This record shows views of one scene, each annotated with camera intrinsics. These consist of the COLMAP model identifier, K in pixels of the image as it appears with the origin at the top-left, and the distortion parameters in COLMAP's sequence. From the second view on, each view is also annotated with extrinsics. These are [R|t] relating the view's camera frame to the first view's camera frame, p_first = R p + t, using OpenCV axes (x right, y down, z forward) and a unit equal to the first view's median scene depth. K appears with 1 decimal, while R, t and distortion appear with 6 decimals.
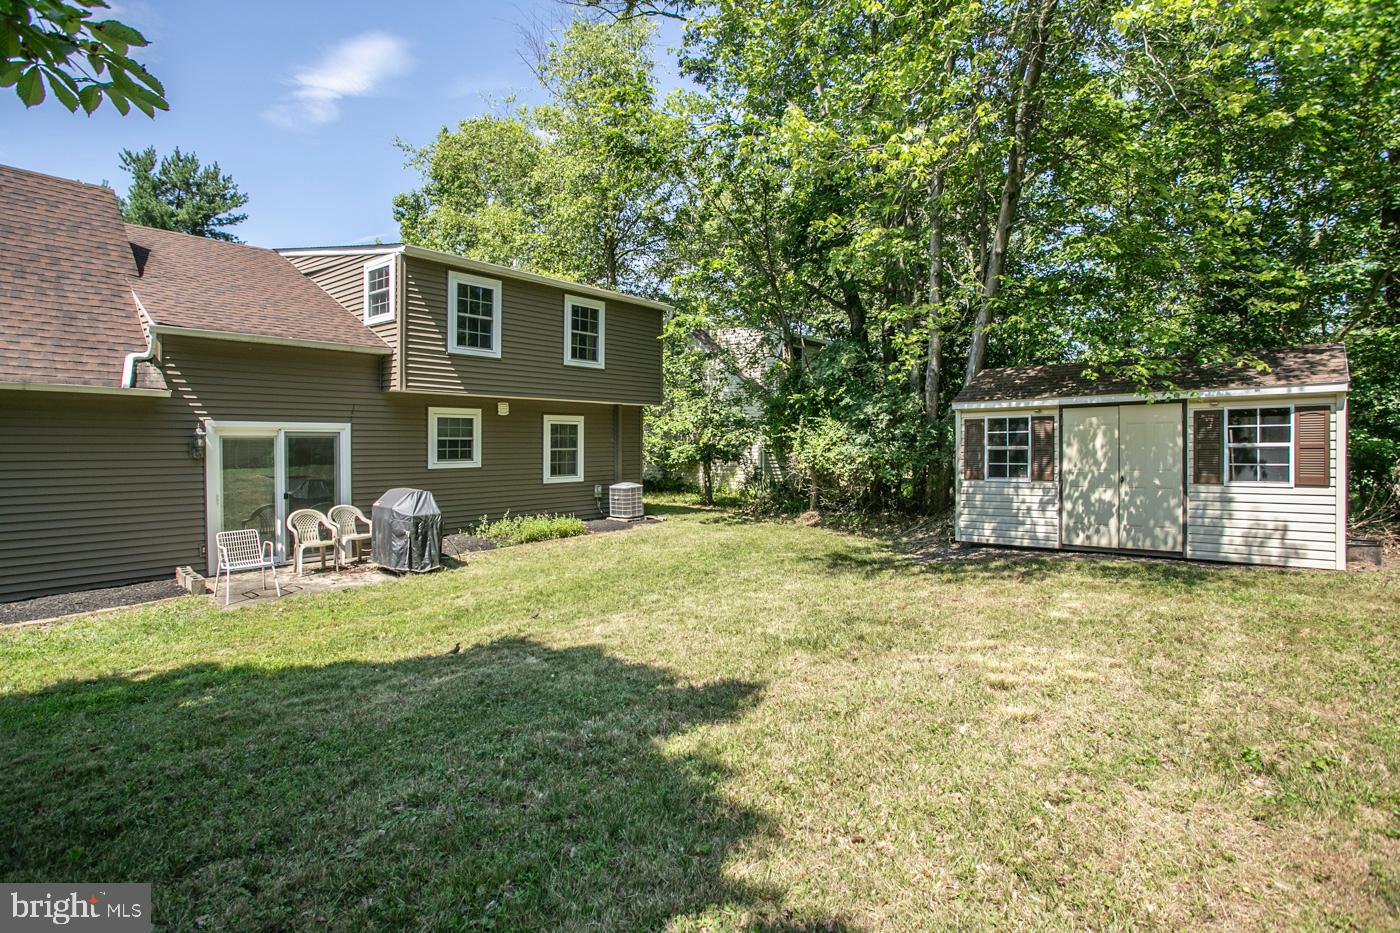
lens RADIAL K [[693.4, 0, 692.2], [0, 693.4, 438.9], [0, 0, 1]] dist [-0.010073, 0.003202]
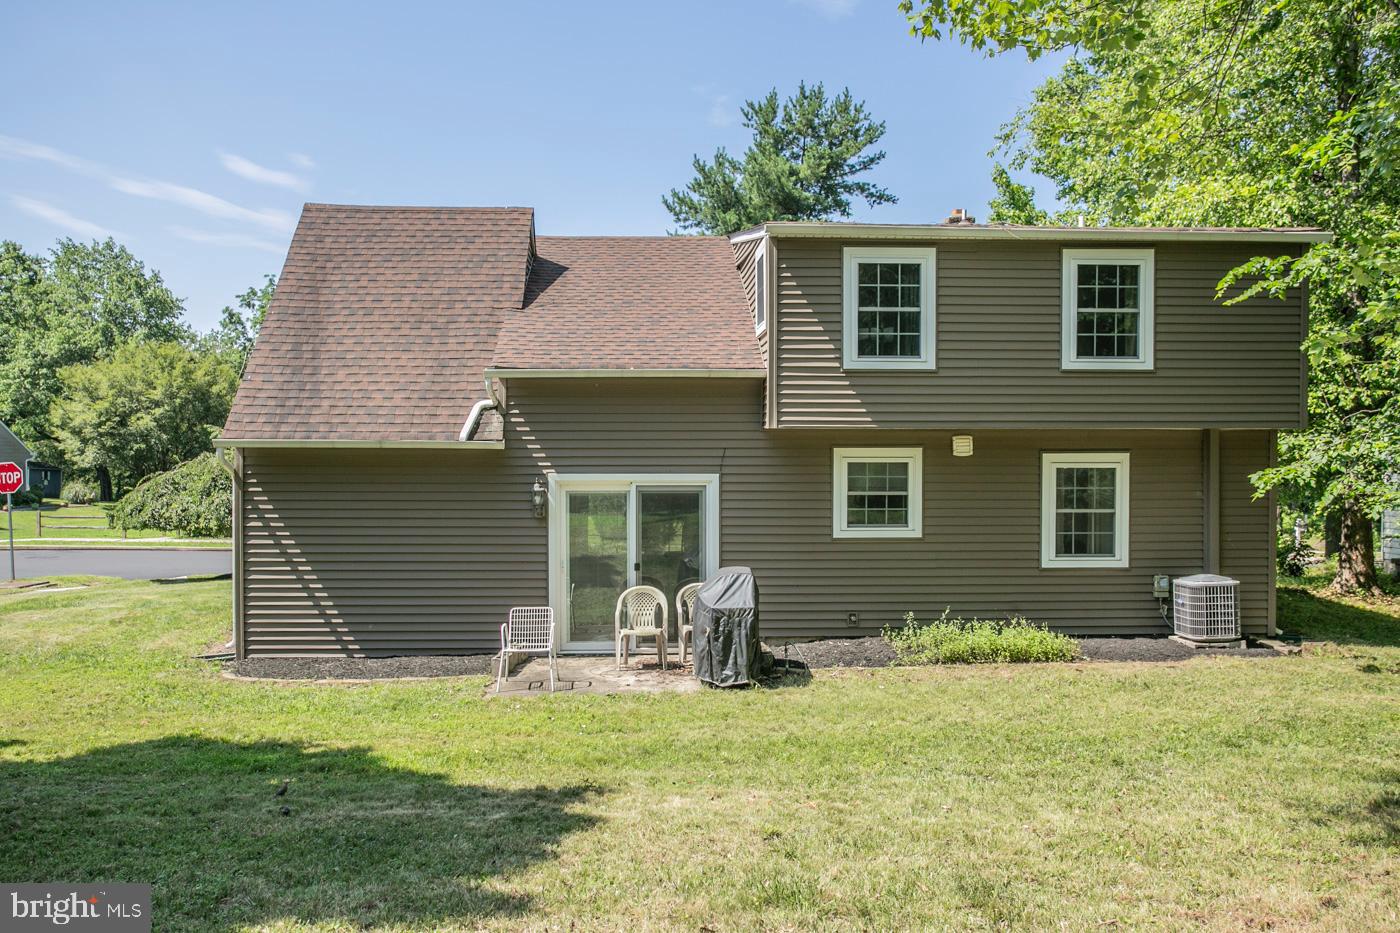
lens RADIAL K [[1173.1, 0, 699.8], [0, 1173.1, 466.0], [0, 0, 1]] dist [-0.019381, -0.002390]
pose [[0.687615, 0.006442, -0.726047, 0.380856], [-0.000572, 0.999965, 0.008330, -0.038469], [0.726075, -0.005312, 0.687595, 0.107473]]
